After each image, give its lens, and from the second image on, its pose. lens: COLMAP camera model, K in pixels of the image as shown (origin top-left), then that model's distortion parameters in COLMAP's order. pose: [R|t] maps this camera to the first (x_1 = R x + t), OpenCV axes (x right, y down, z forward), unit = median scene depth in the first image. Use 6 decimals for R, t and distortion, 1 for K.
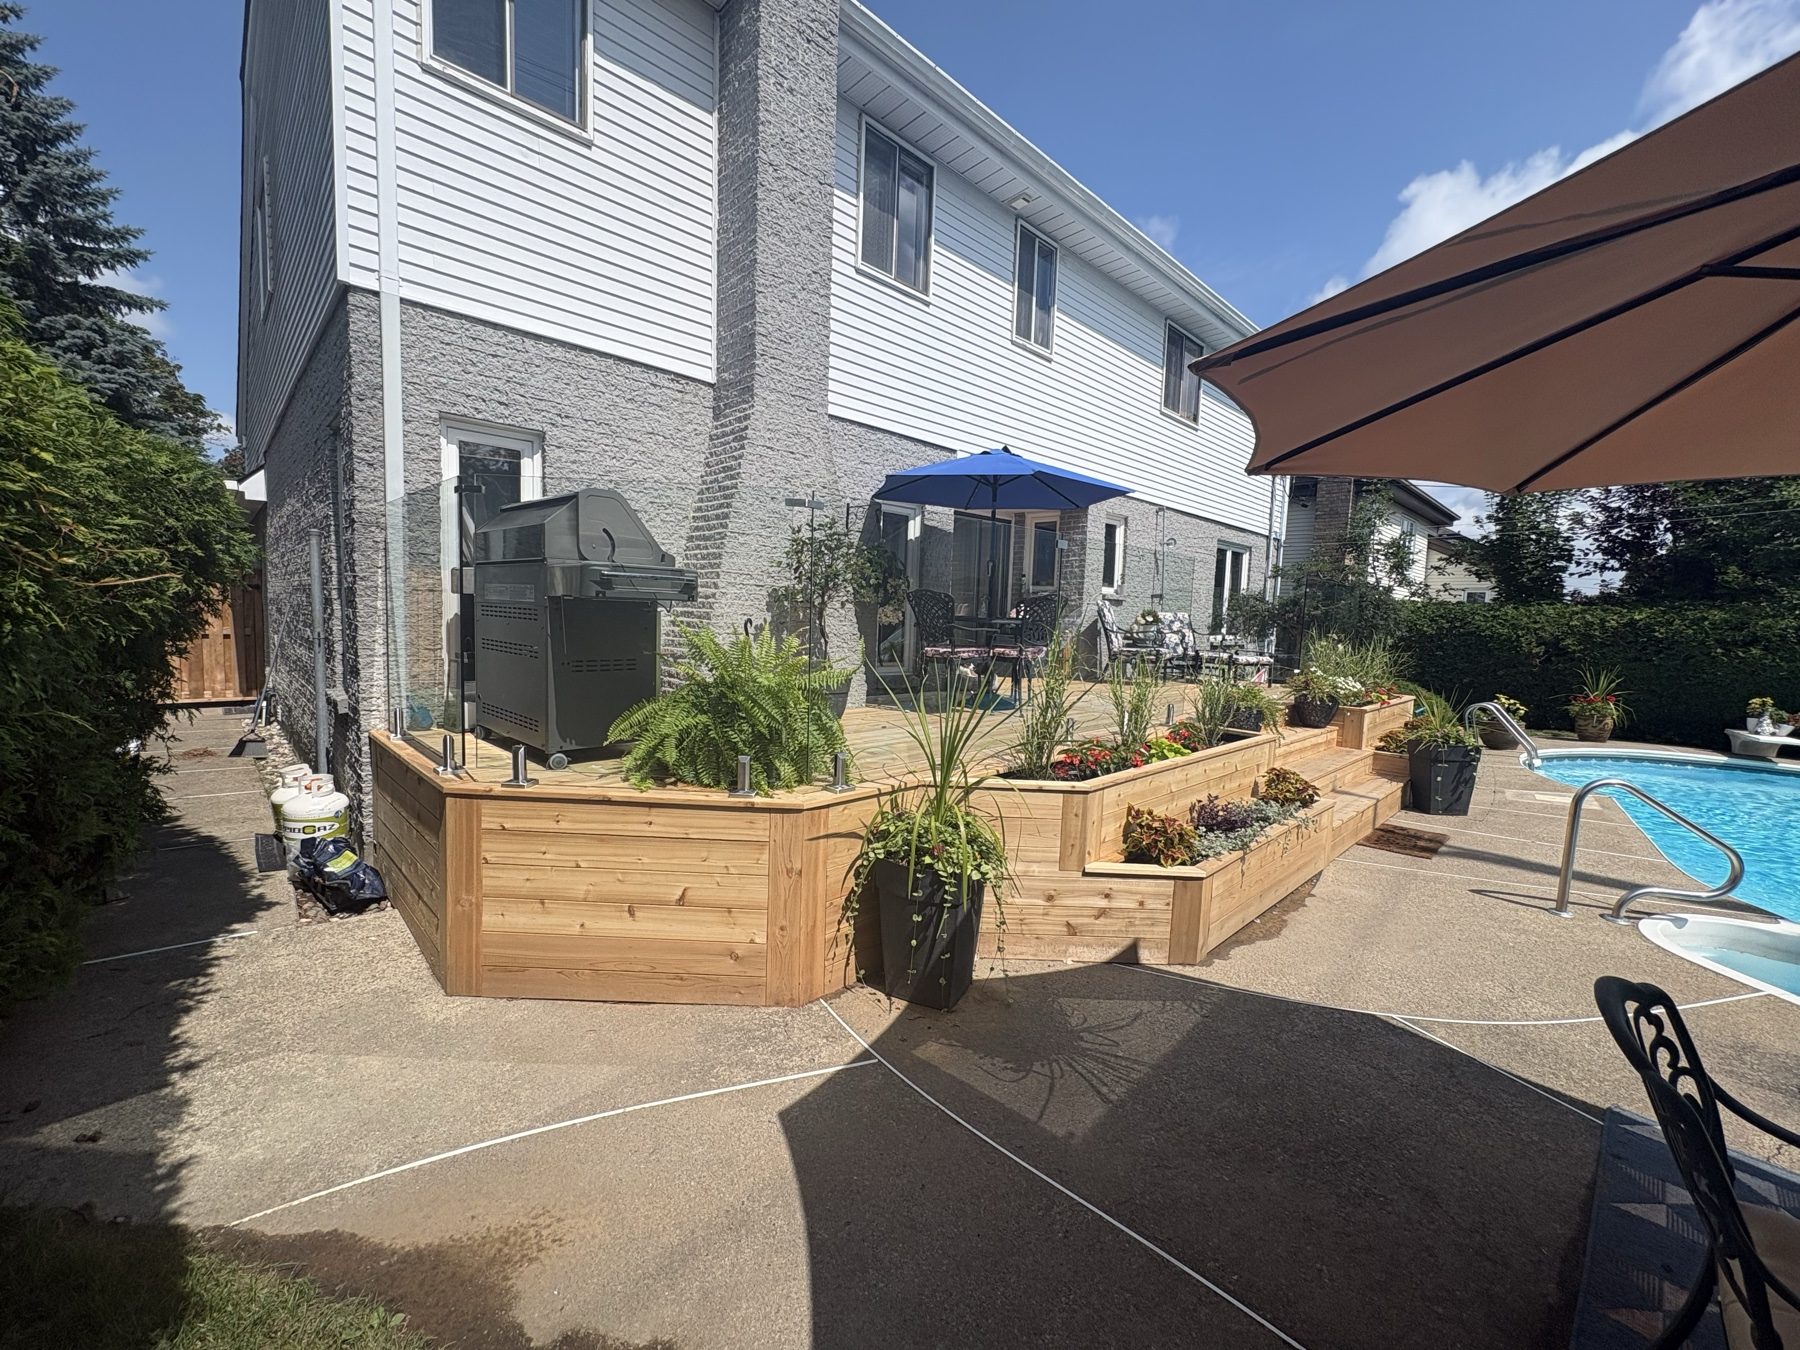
lens RADIAL K [[719.1, 0, 897.9], [0, 719.1, 668.7], [0, 0, 1]] dist [0.003432, 0.000026]
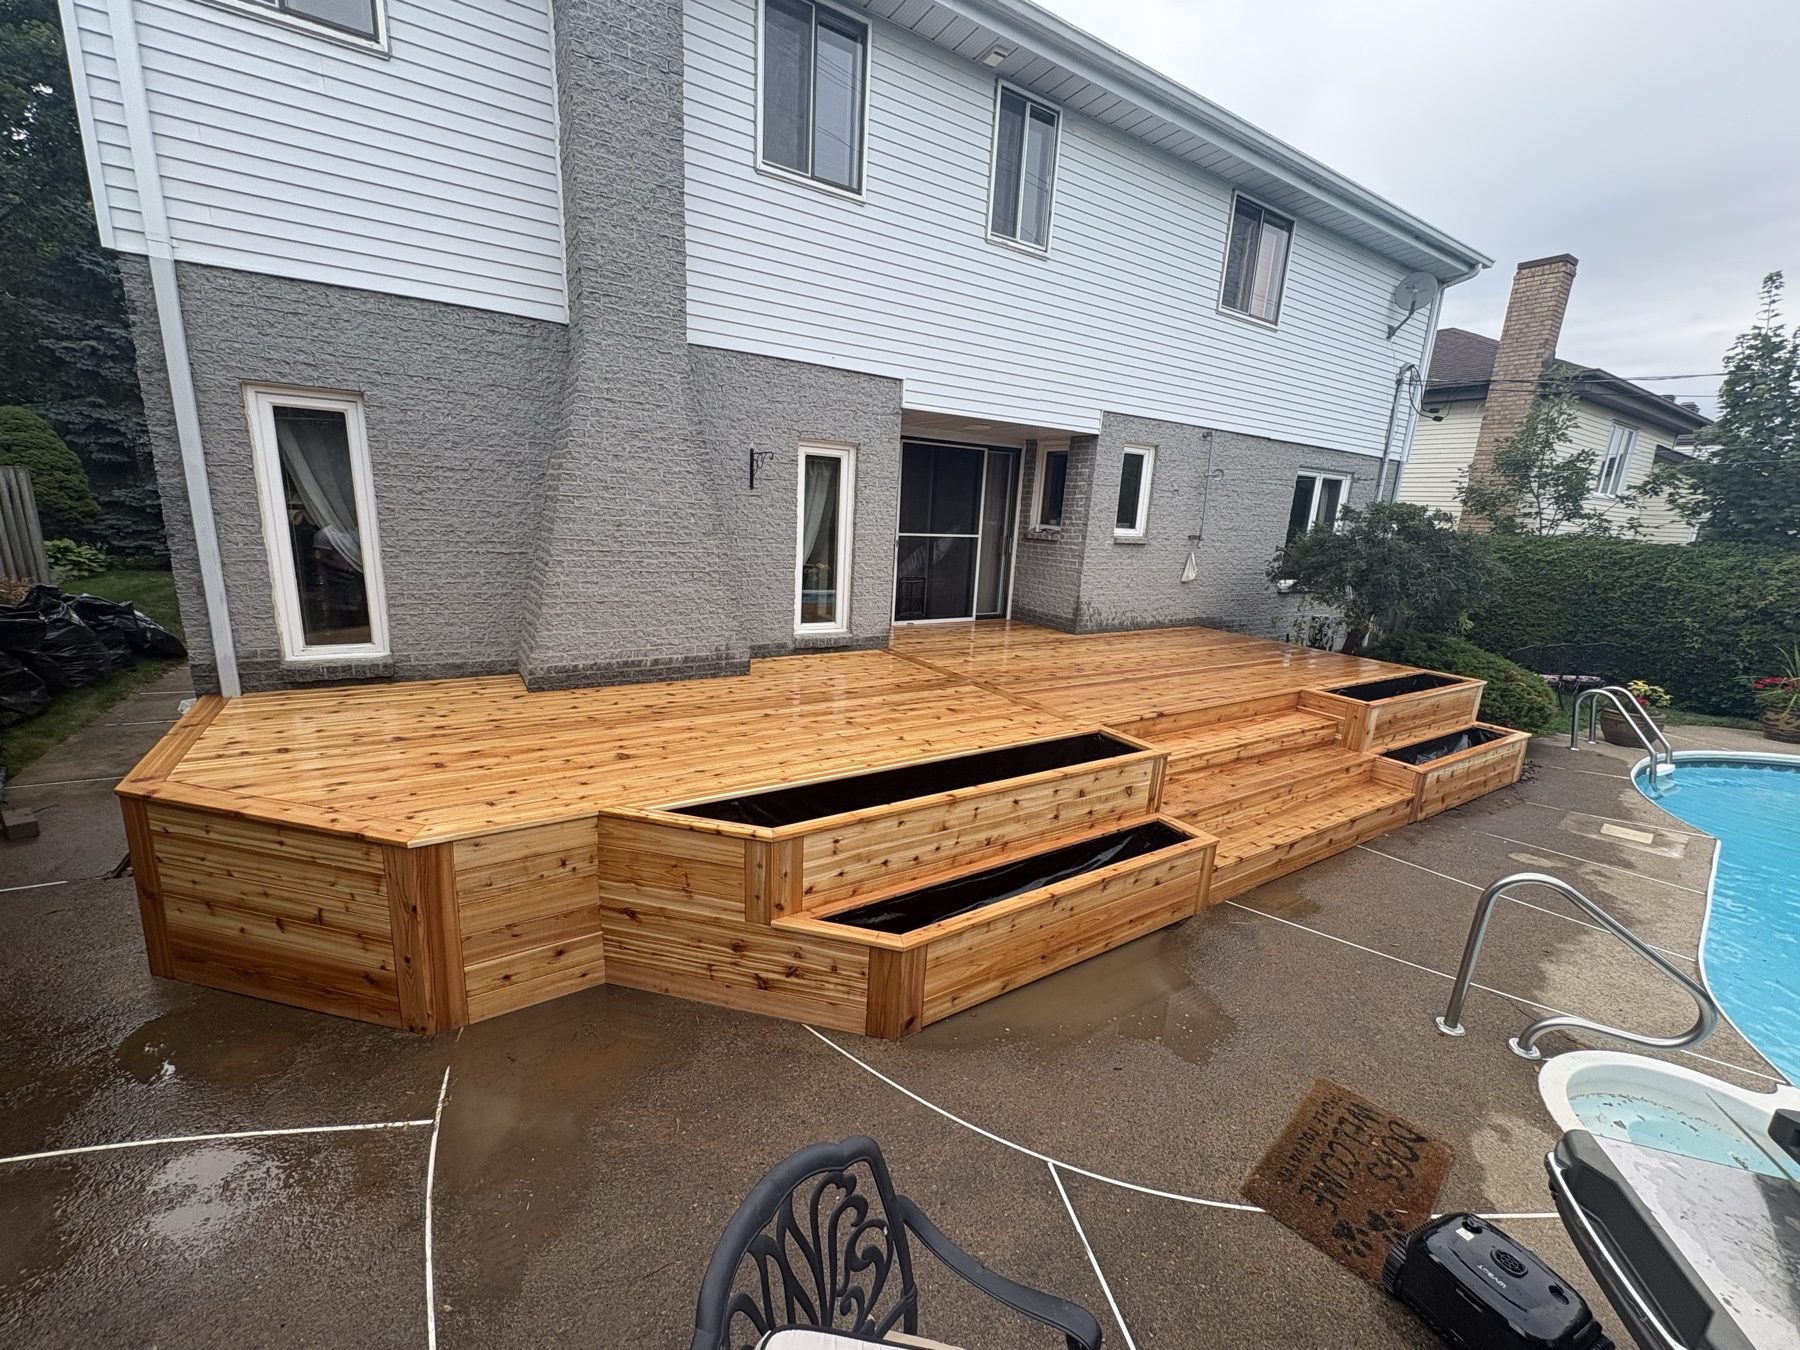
lens RADIAL K [[719.1, 0, 897.9], [0, 719.1, 668.7], [0, 0, 1]] dist [0.003432, 0.000026]
pose [[0.978718, 0.060391, -0.196125, 0.496264], [-0.033089, 0.989654, 0.139609, -0.140834], [0.202527, -0.130148, 0.970590, 0.184564]]
